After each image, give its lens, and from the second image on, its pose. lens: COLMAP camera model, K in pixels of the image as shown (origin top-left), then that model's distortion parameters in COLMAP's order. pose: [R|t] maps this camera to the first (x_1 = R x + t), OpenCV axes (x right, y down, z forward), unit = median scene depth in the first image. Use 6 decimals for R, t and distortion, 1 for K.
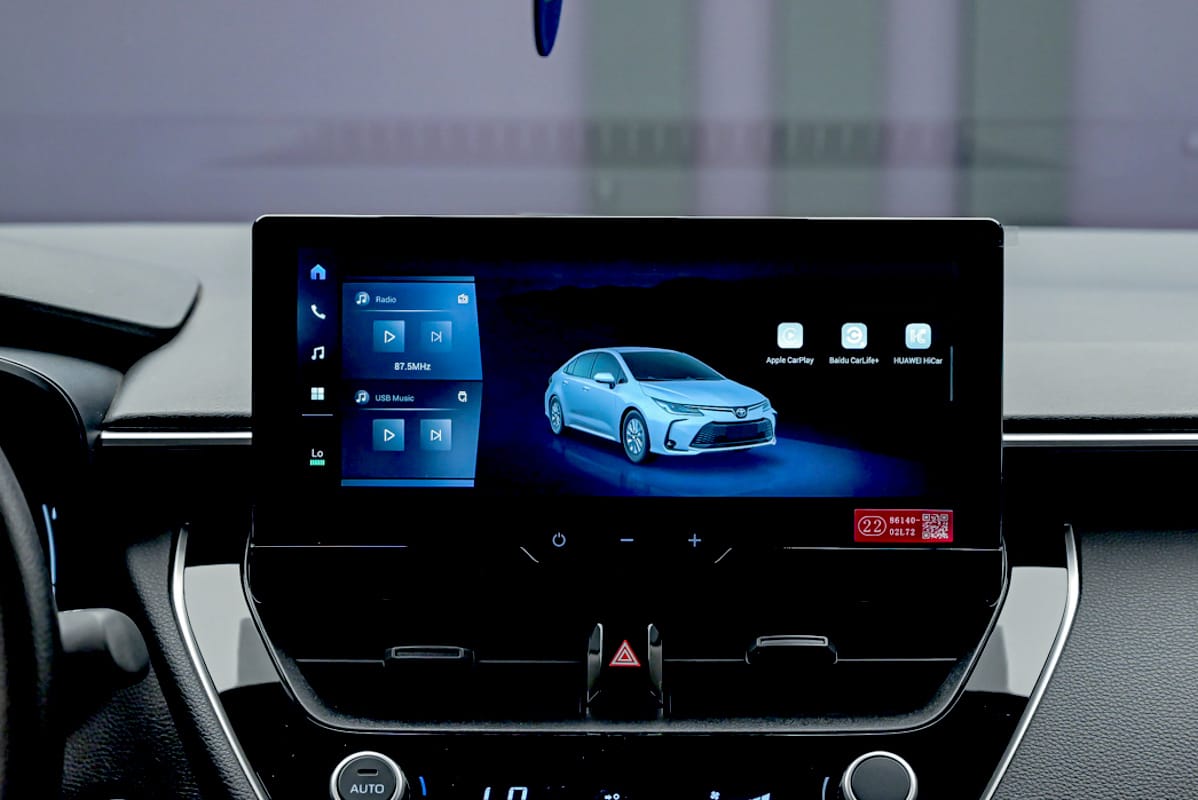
lens RADIAL K [[2176.2, 0, 600.3], [0, 2176.2, 402.0], [0, 0, 1]] dist [-0.017580, 0.000000]
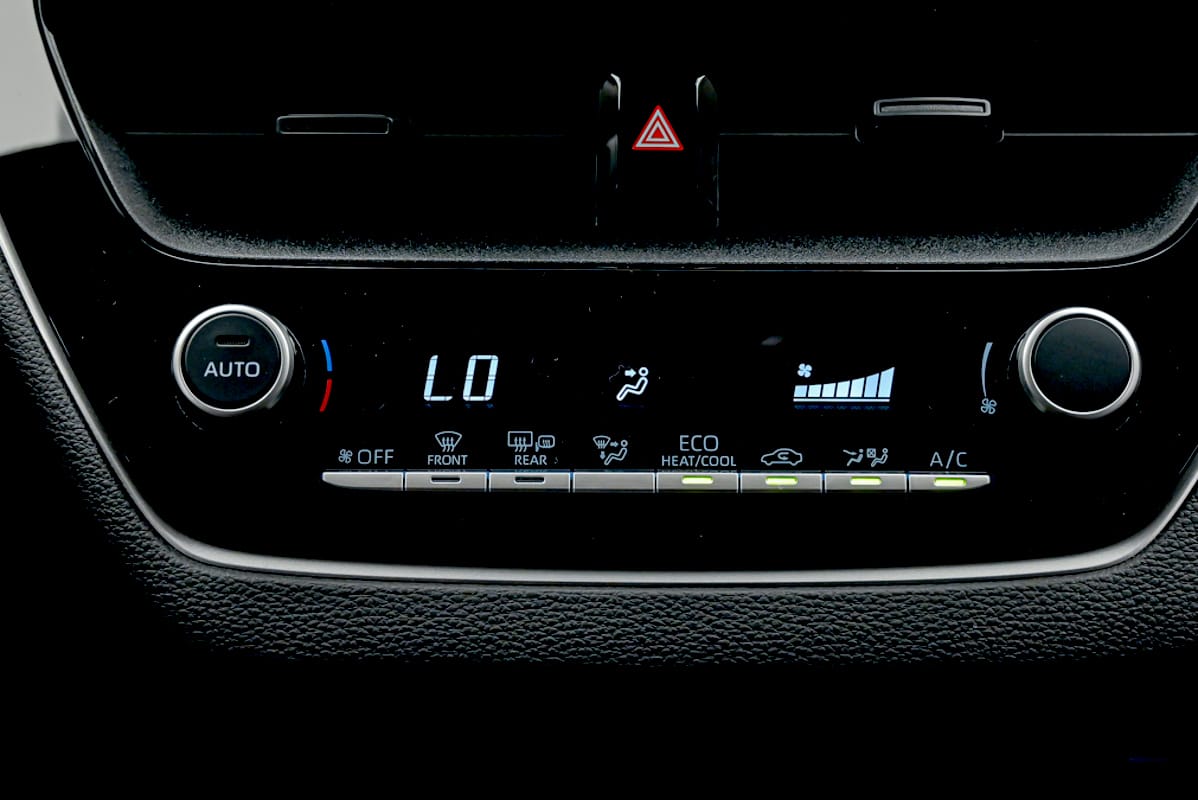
lens RADIAL K [[2570.4, 0, 601.6], [0, 2570.4, 399.3], [0, 0, 1]] dist [-0.011922, 0.000000]
pose [[0.999989, 0.001602, -0.004368, -0.001255], [-0.000320, 0.960303, 0.278957, -0.013446], [0.004642, -0.278953, 0.960294, 0.308185]]
